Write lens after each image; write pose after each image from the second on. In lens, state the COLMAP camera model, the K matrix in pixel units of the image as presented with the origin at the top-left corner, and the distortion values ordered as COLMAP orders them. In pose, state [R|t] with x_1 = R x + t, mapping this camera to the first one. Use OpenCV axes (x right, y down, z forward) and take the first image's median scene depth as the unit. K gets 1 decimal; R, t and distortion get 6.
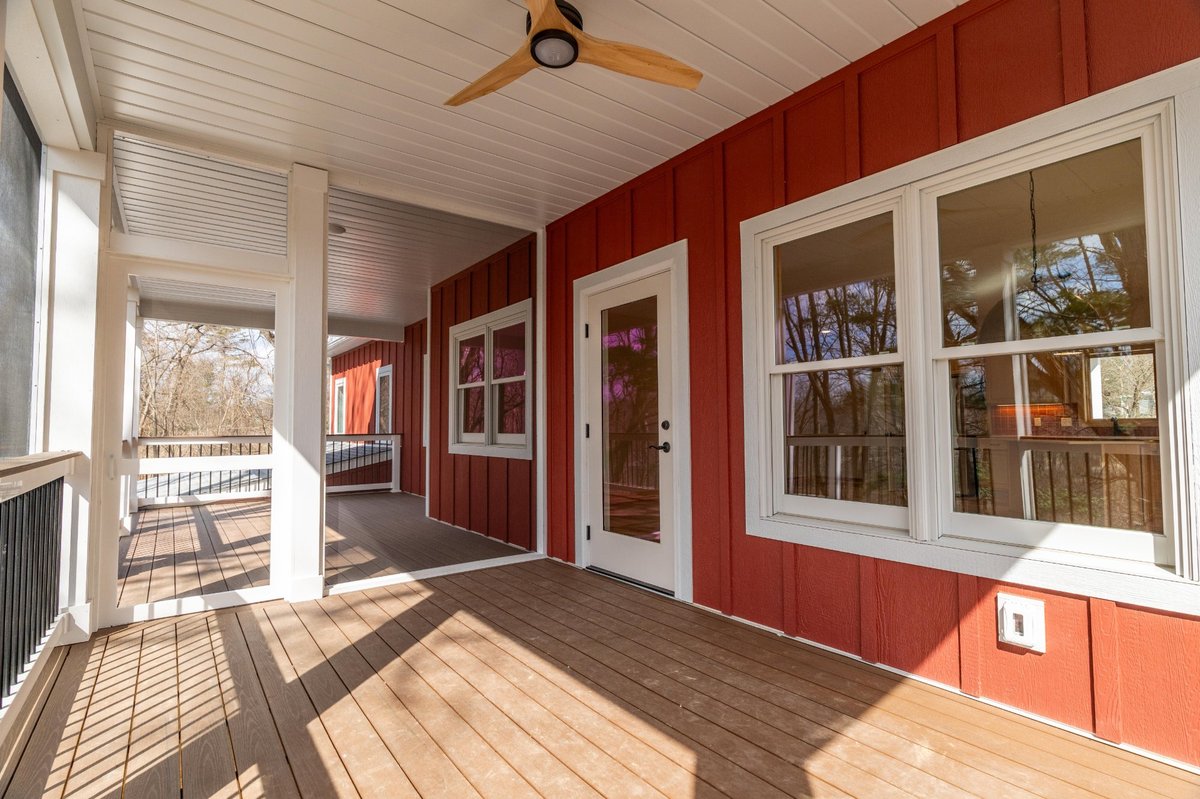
lens RADIAL K [[574.0, 0, 600.0], [0, 574.0, 399.5], [0, 0, 1]] dist [-0.001524, -0.000397]
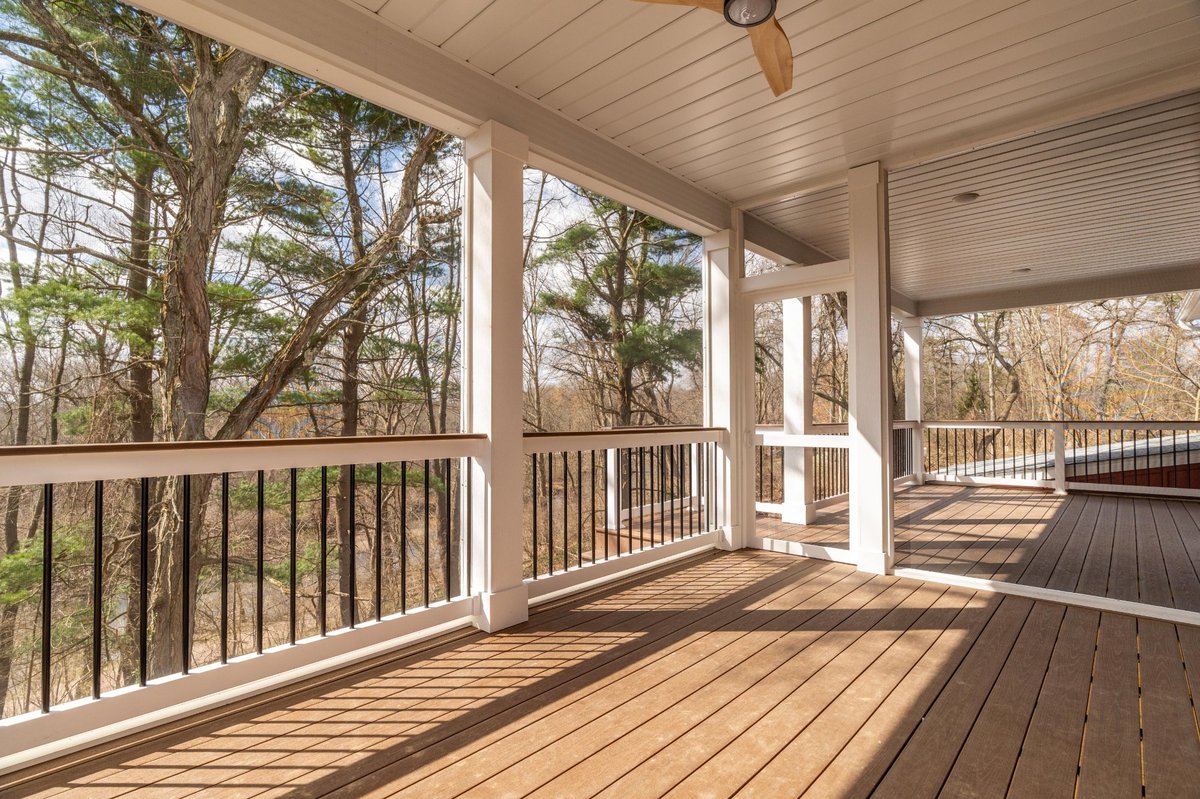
lens RADIAL K [[574.0, 0, 600.0], [0, 574.0, 399.5], [0, 0, 1]] dist [-0.001524, -0.000397]
pose [[0.178993, -0.024055, -0.983556, 0.517391], [0.048958, 0.998680, -0.015516, 0.022072], [0.982632, -0.045376, 0.179934, 0.367317]]
